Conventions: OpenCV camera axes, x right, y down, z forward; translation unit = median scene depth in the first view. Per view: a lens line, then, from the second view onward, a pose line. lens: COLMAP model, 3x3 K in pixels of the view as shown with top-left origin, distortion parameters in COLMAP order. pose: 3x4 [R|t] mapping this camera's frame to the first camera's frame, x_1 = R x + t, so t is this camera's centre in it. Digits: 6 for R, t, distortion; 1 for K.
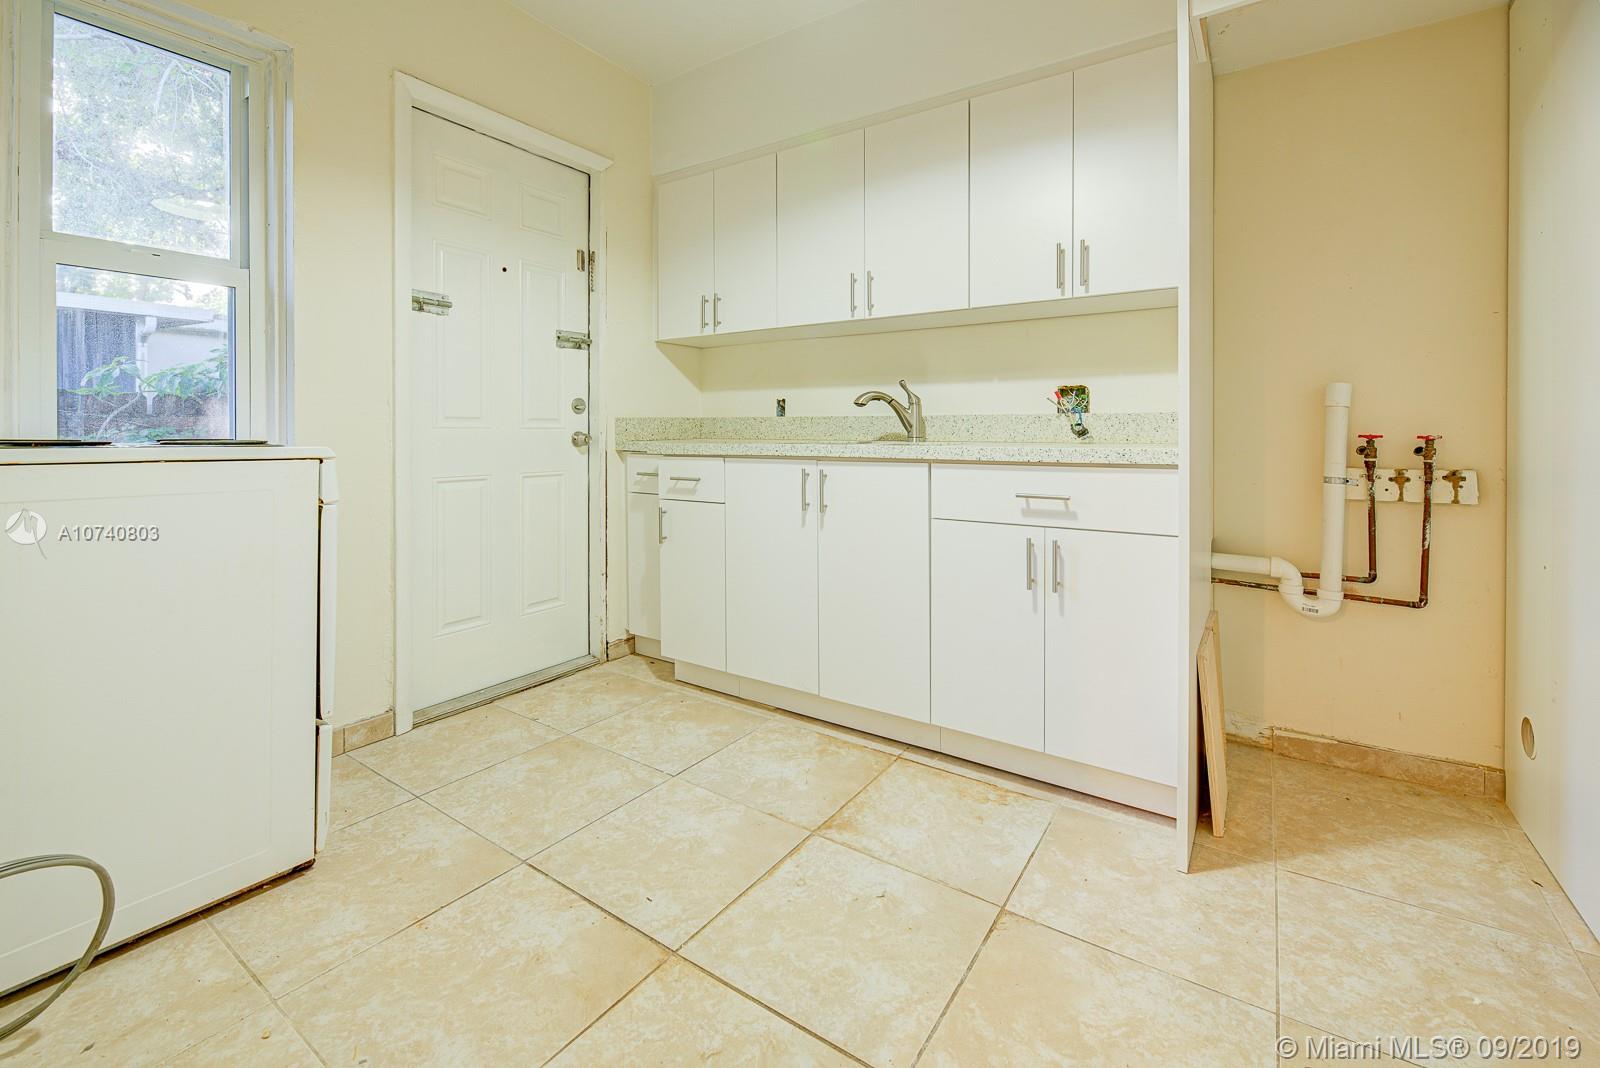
lens RADIAL K [[683.8, 0, 797.5], [0, 683.8, 436.4], [0, 0, 1]] dist [0.000285, -0.000490]
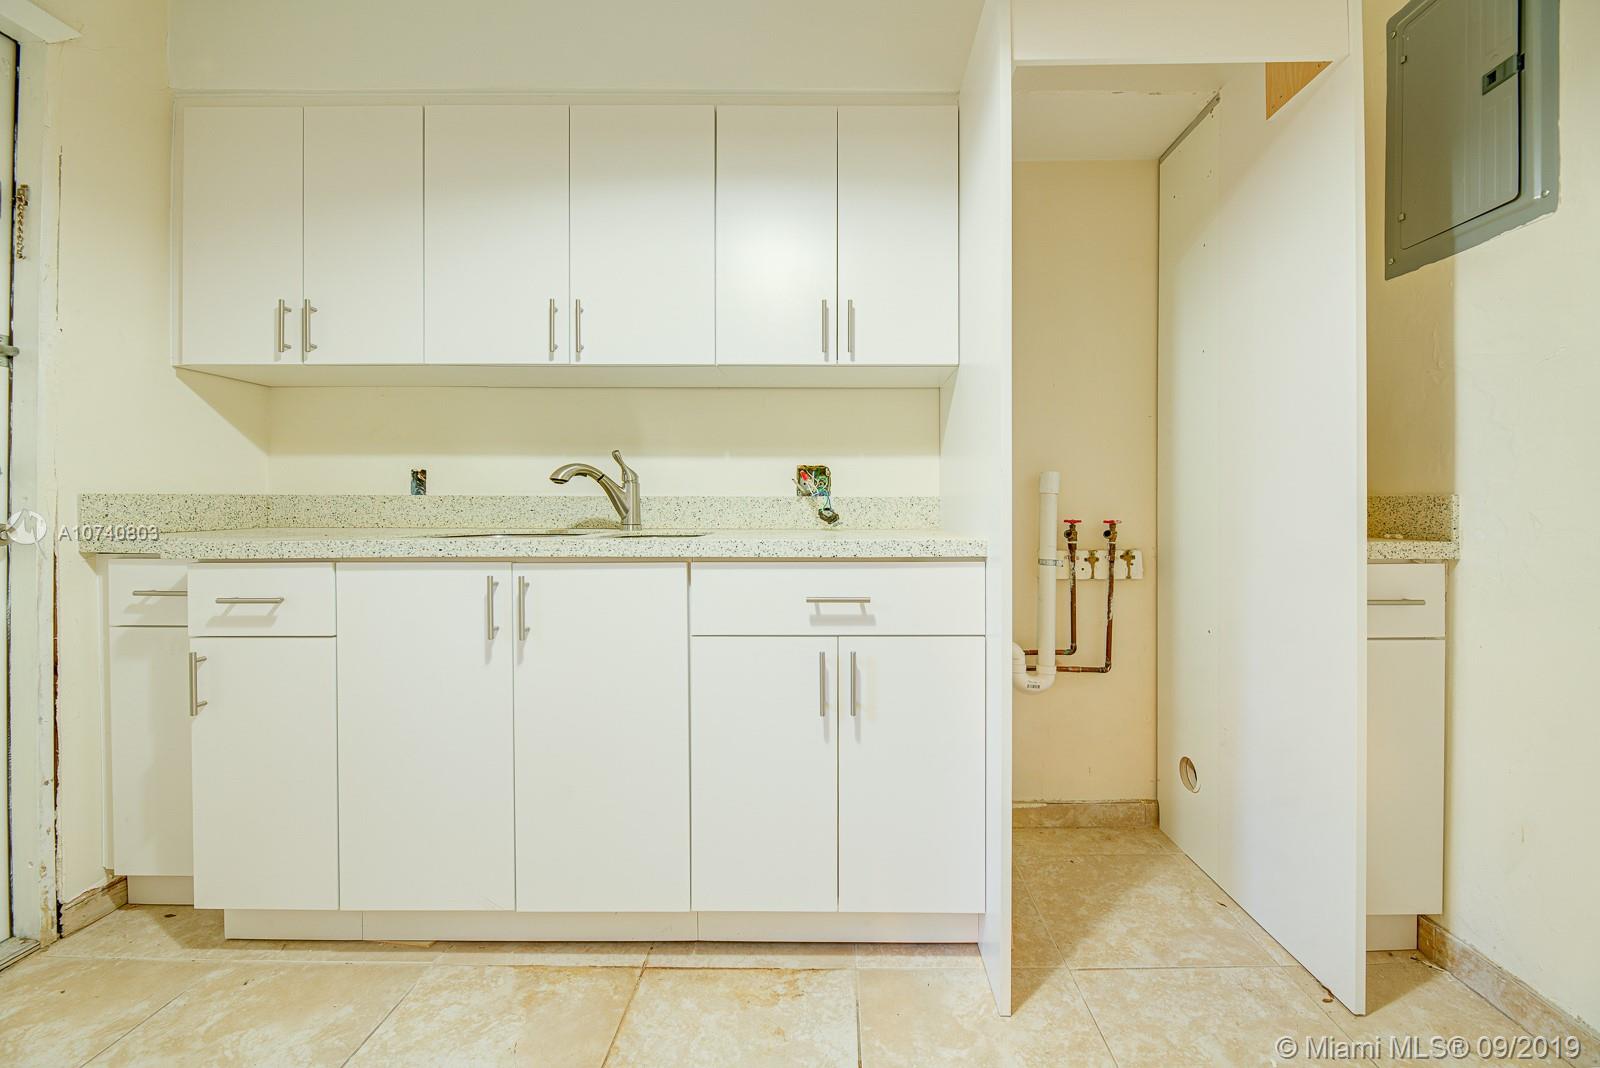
lens RADIAL K [[688.3, 0, 840.4], [0, 688.3, 509.1], [0, 0, 1]] dist [0.000073, -0.003535]
pose [[0.832348, 0.000584, 0.554253, -0.078390], [0.003392, 0.999975, -0.006149, -0.012540], [-0.554243, 0.006998, 0.832326, 0.256145]]
